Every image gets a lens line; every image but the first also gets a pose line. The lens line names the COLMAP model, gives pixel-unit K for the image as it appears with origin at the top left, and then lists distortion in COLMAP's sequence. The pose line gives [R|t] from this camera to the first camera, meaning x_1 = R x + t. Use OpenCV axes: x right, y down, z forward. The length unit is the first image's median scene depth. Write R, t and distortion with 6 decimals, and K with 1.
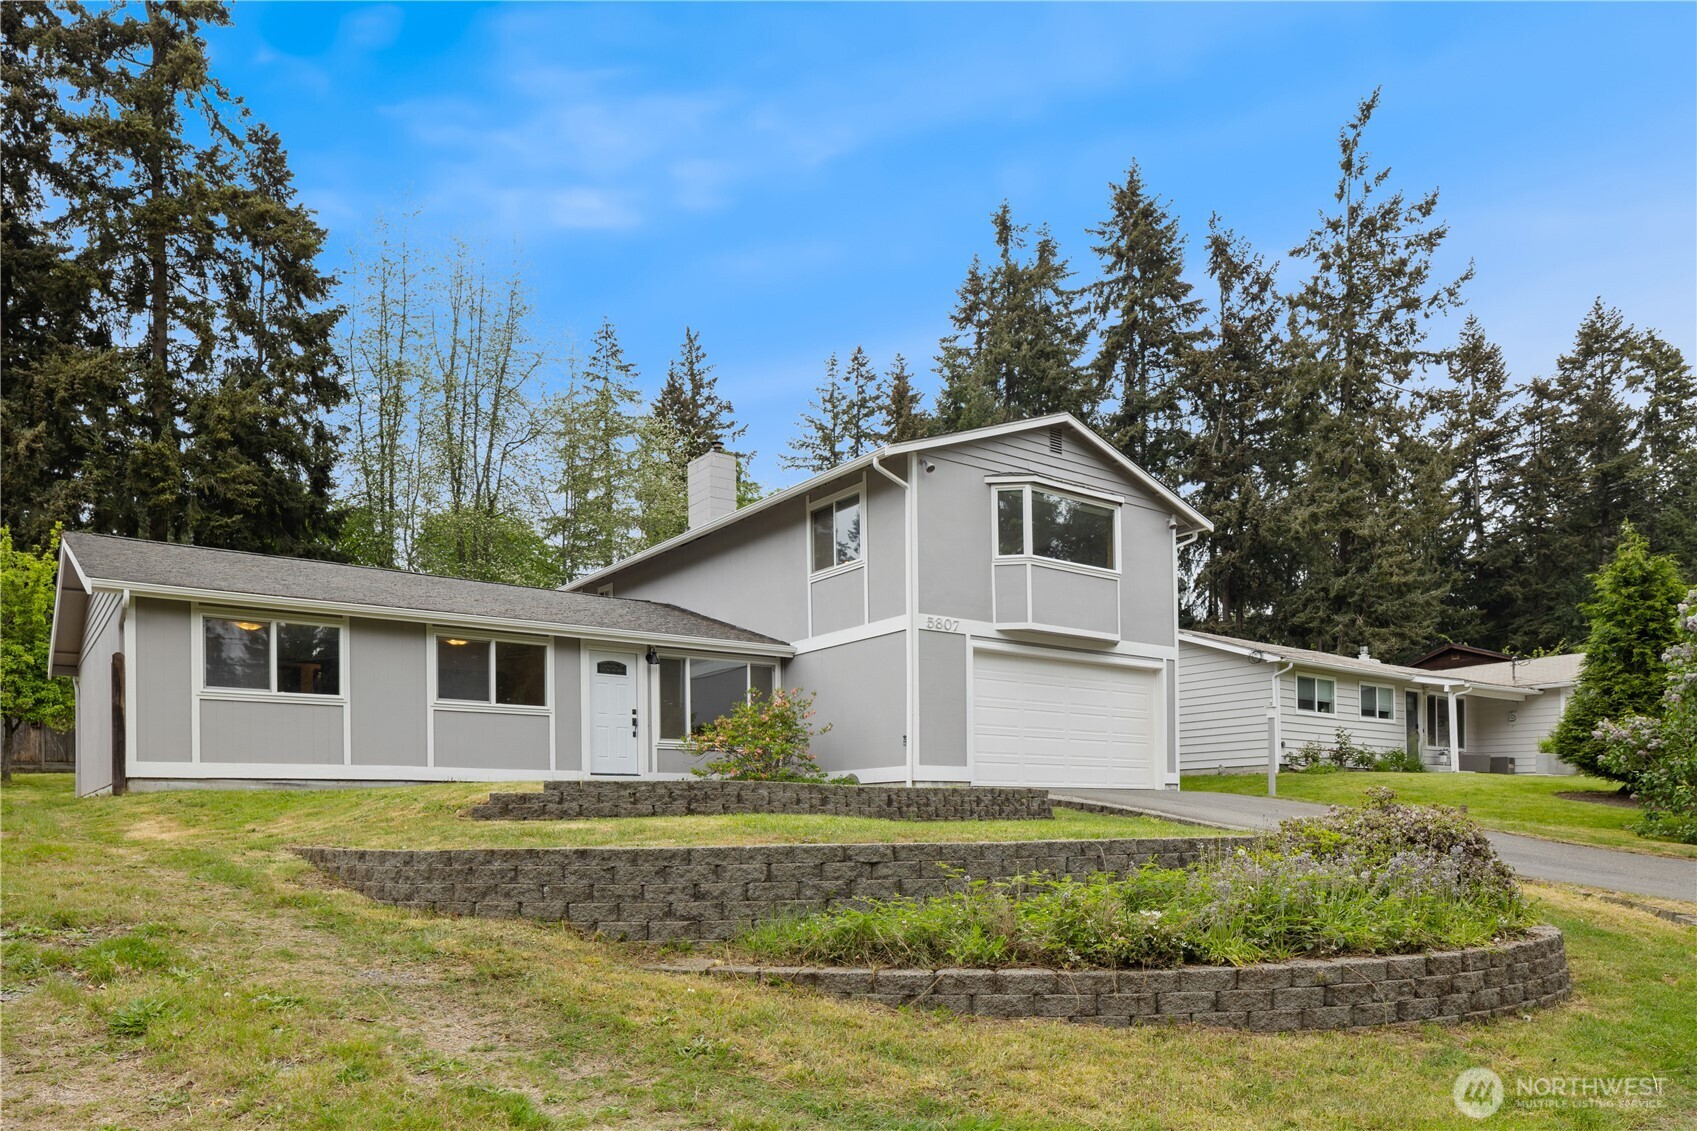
lens RADIAL K [[1170.7, 0, 842.8], [0, 1170.7, 576.4], [0, 0, 1]] dist [-0.013901, 0.003037]
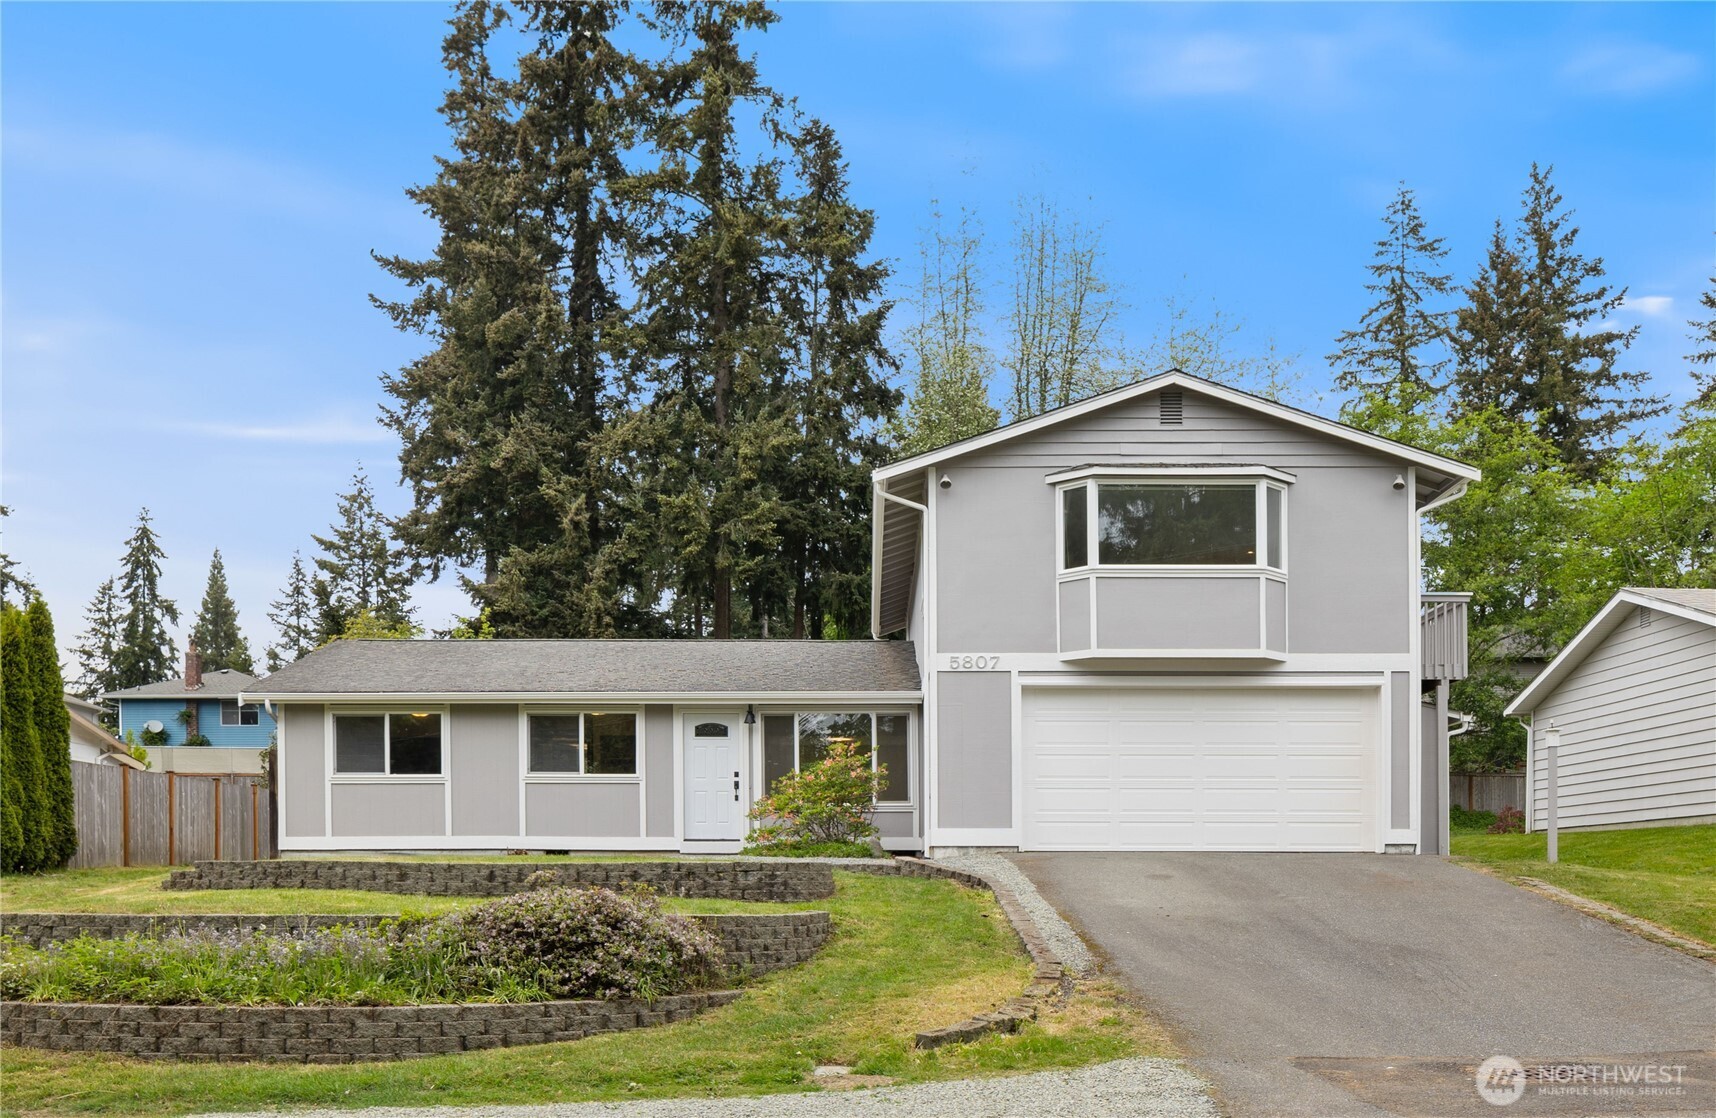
lens RADIAL K [[1584.4, 0, 857.5], [0, 1584.4, 553.5], [0, 0, 1]] dist [-0.008585, -0.008194]
pose [[0.799830, -0.114588, -0.589187, 0.694881], [0.118292, 0.992449, -0.032433, -0.010950], [0.588454, -0.043755, 0.807346, 0.010854]]
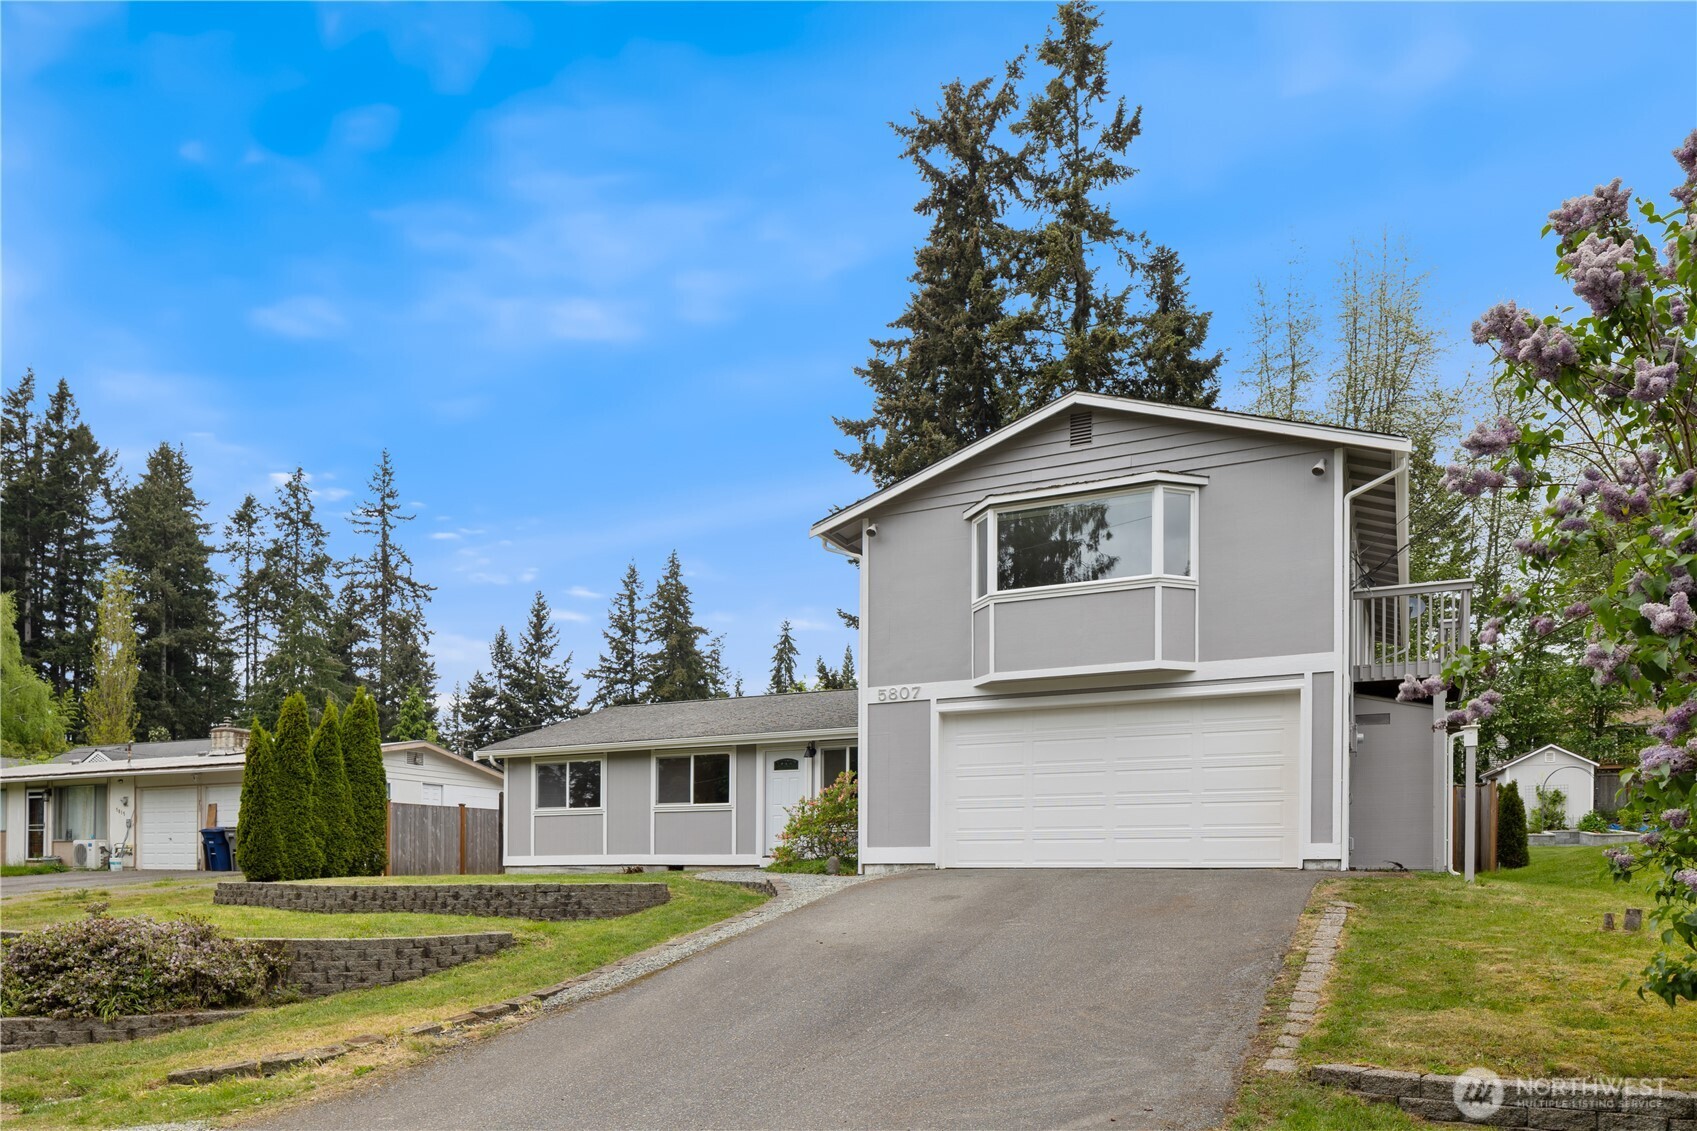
lens RADIAL K [[1170.7, 0, 843.6], [0, 1170.7, 676.7], [0, 0, 1]] dist [-0.013901, 0.003037]
pose [[0.452704, -0.140040, -0.880595, 0.863255], [0.182653, 0.981212, -0.062141, 0.075207], [0.872752, -0.132712, 0.469778, 0.513641]]
